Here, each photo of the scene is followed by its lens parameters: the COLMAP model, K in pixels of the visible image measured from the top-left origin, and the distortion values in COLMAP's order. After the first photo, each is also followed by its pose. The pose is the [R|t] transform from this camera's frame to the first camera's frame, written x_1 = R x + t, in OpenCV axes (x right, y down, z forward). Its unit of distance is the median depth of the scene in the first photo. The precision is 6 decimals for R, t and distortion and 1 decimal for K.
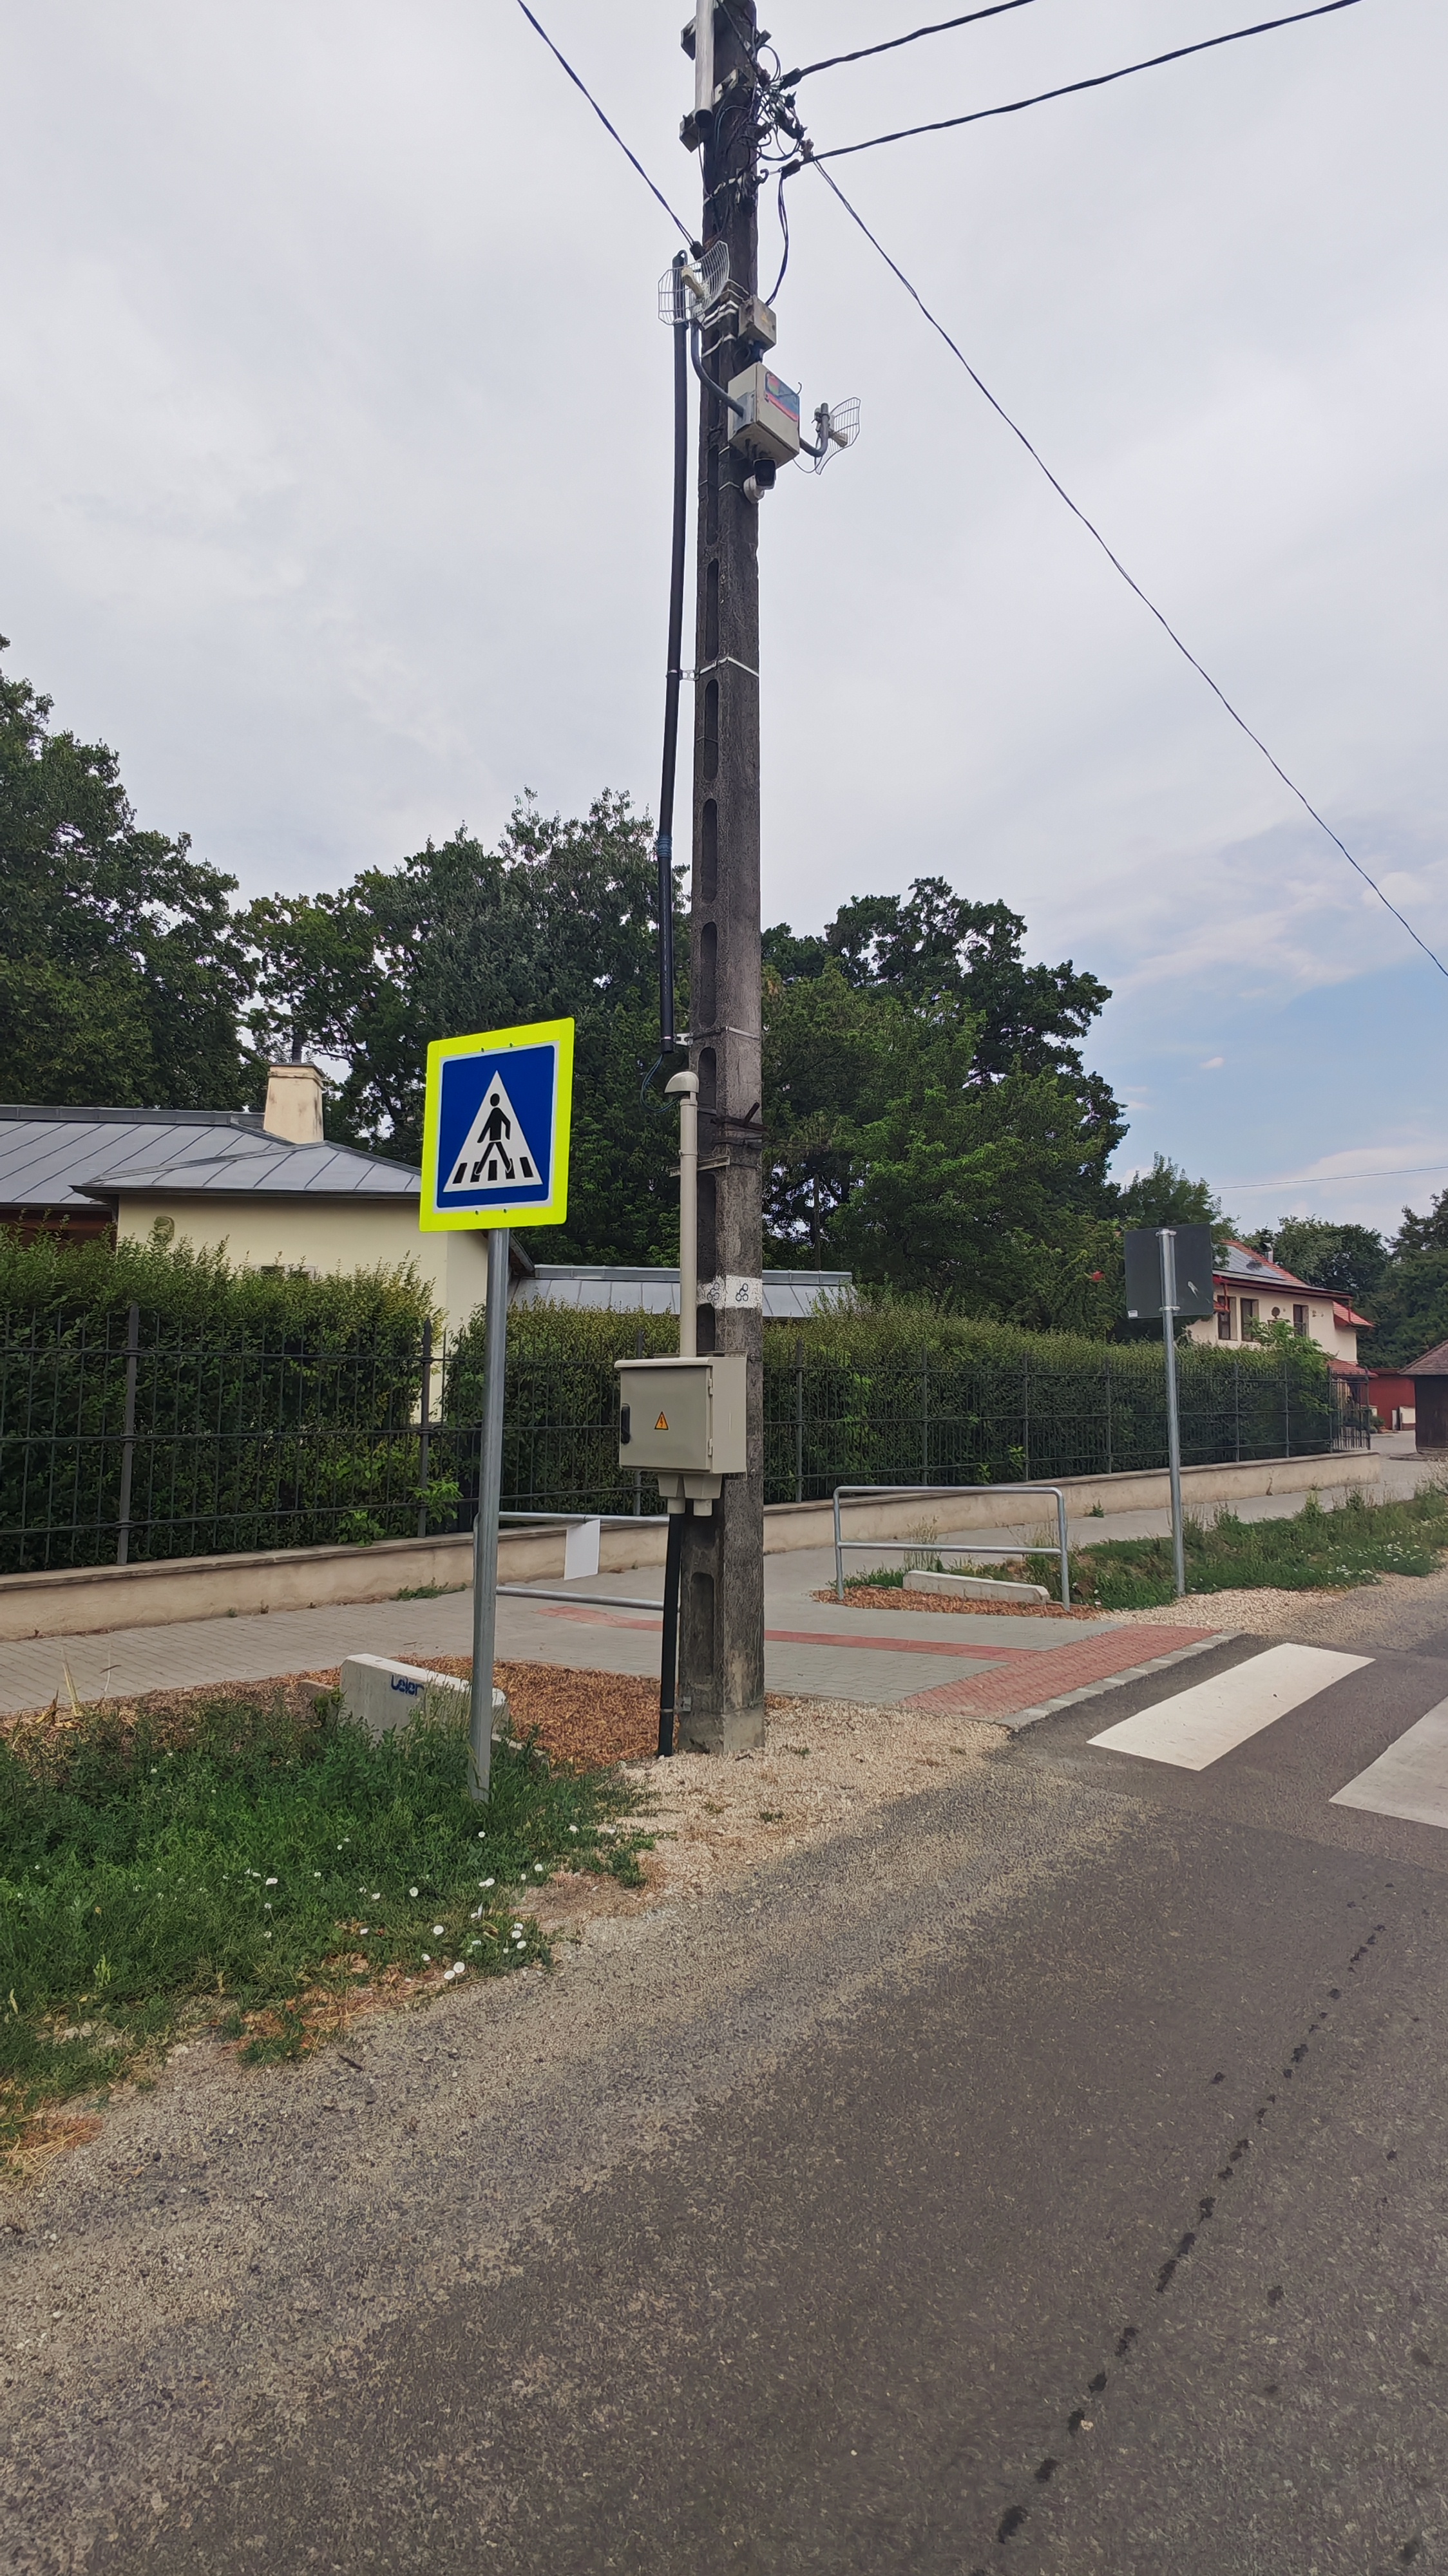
lens RADIAL K [[1277.0, 0, 724.0], [0, 1277.0, 1288.0], [0, 0, 1]] dist [0.003283, 0.000318]
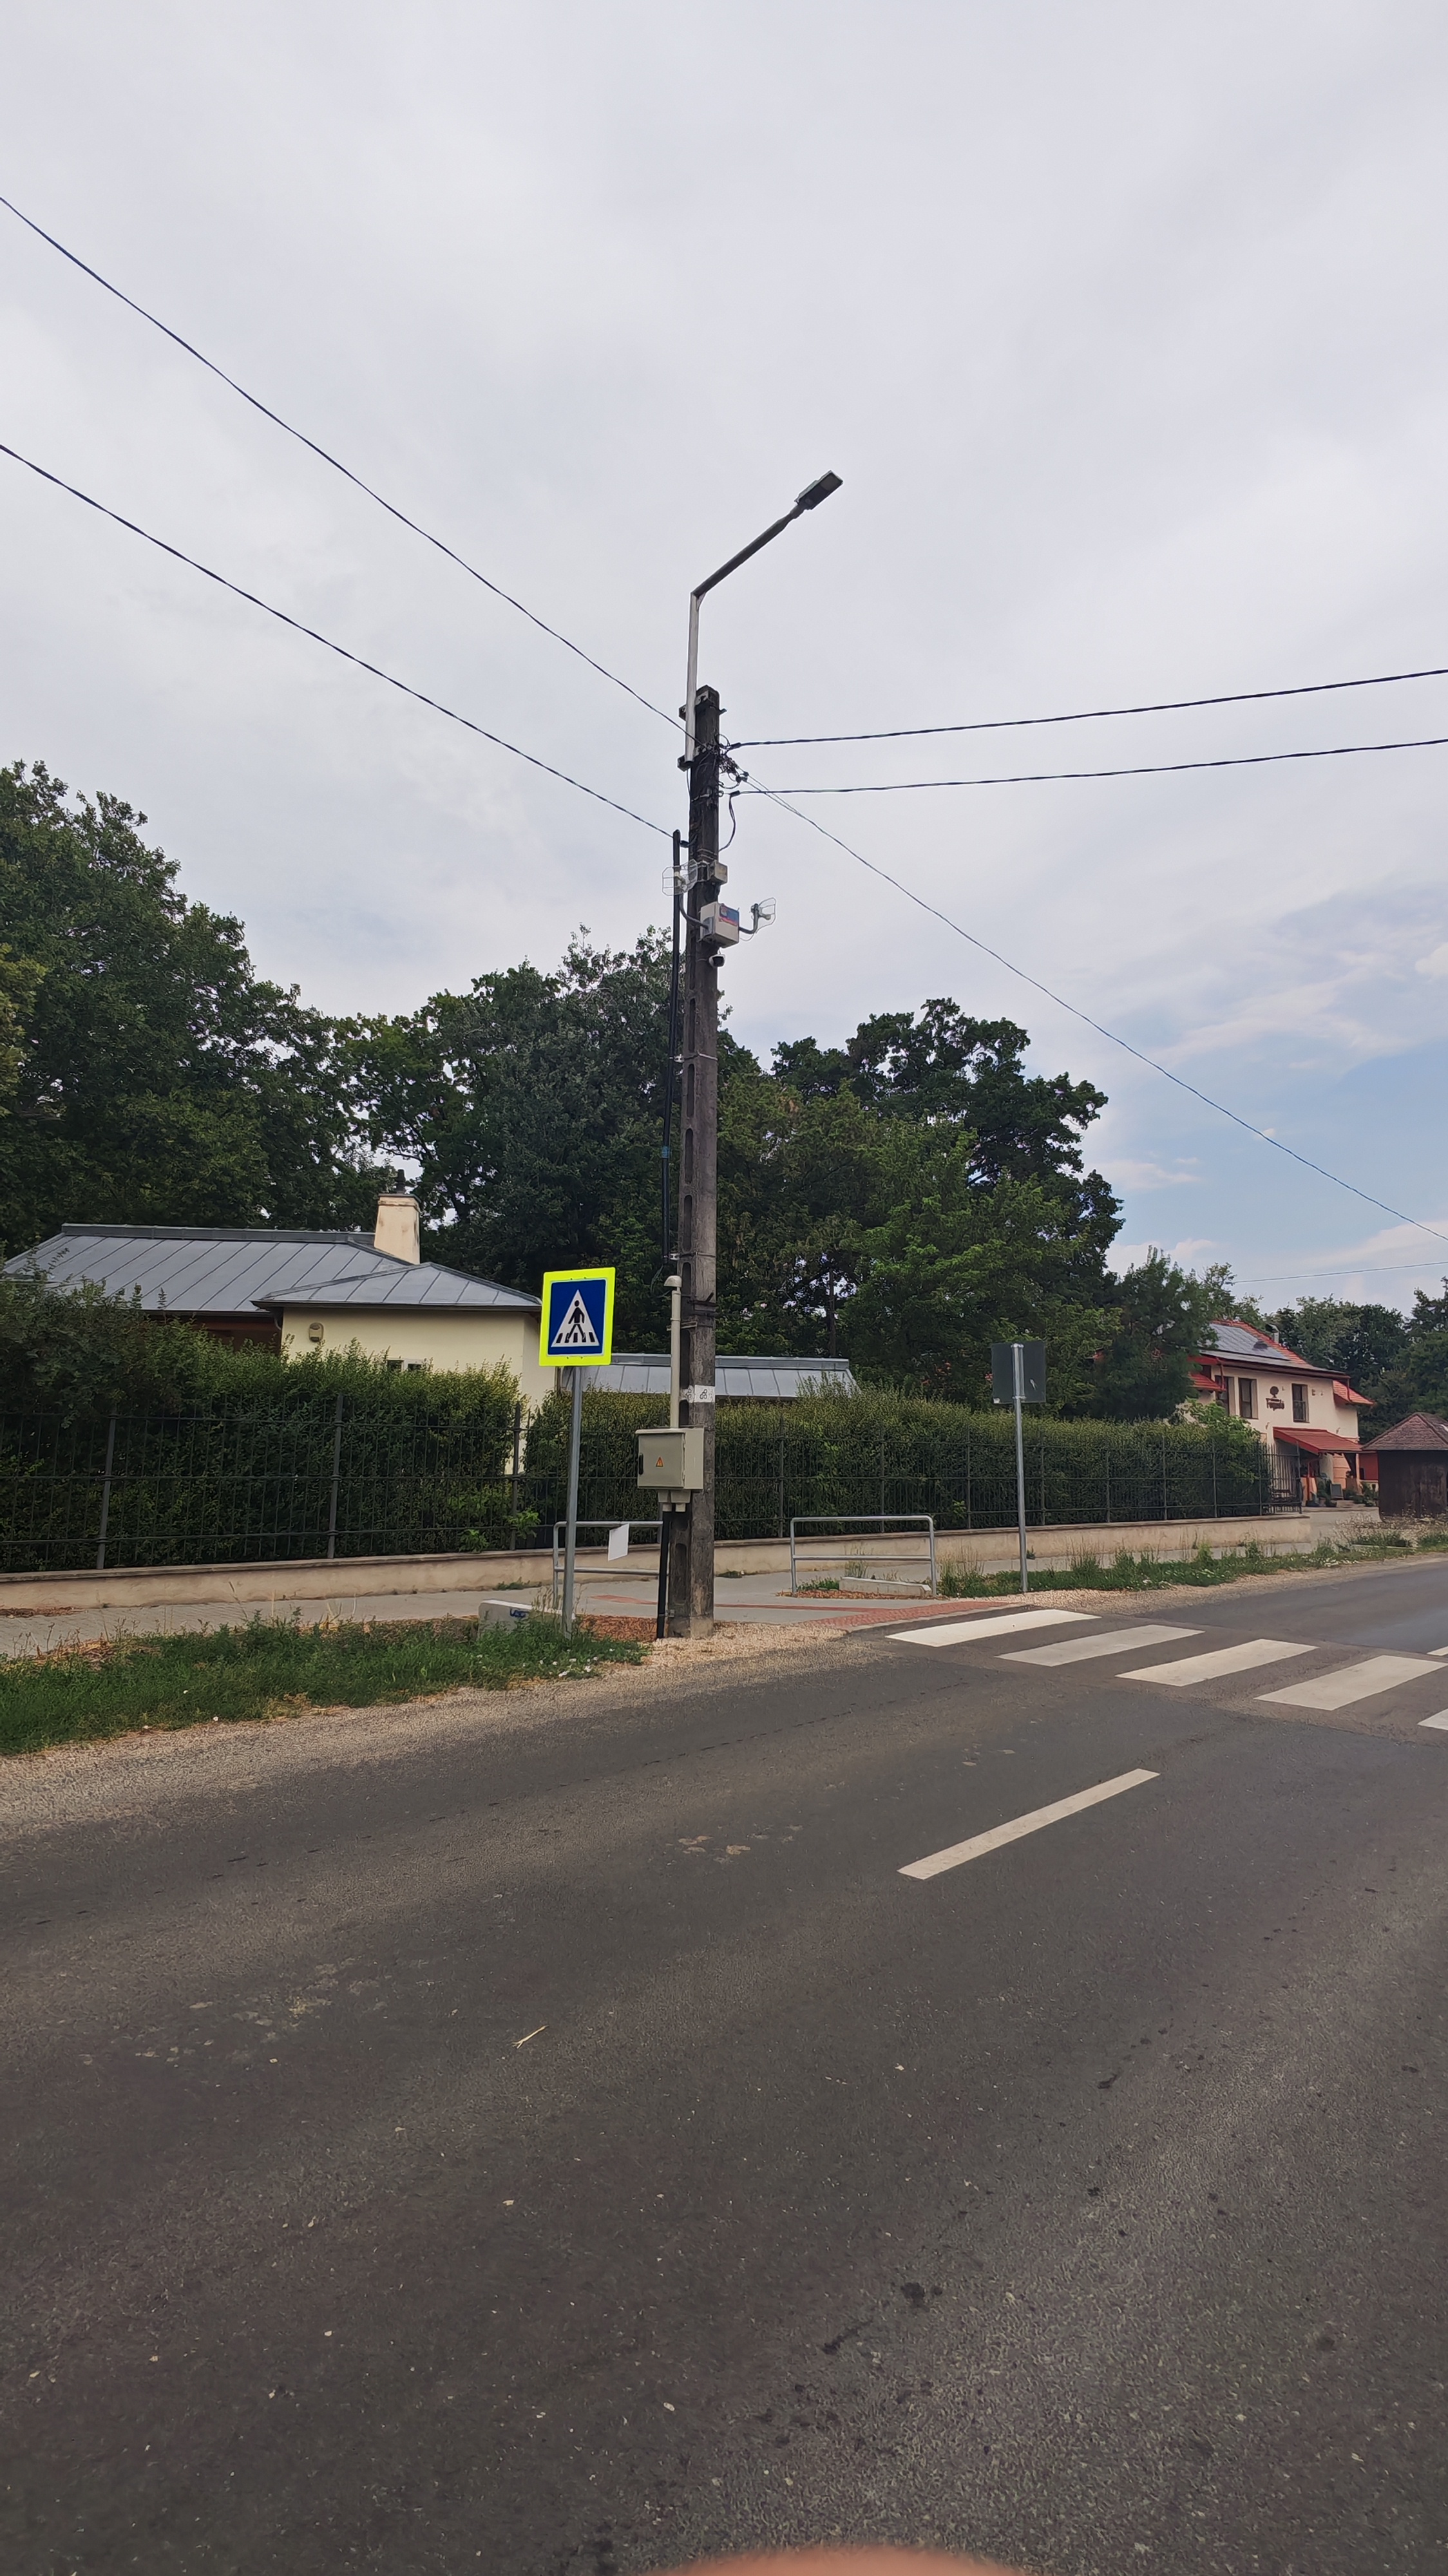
lens RADIAL K [[1348.1, 0, 725.4], [0, 1348.1, 1275.7], [0, 0, 1]] dist [0.018611, 0.000880]
pose [[0.999208, 0.001150, -0.039763, 0.026684], [-0.003535, 0.998194, -0.059977, -0.010991], [0.039622, 0.060070, 0.997407, -0.210945]]
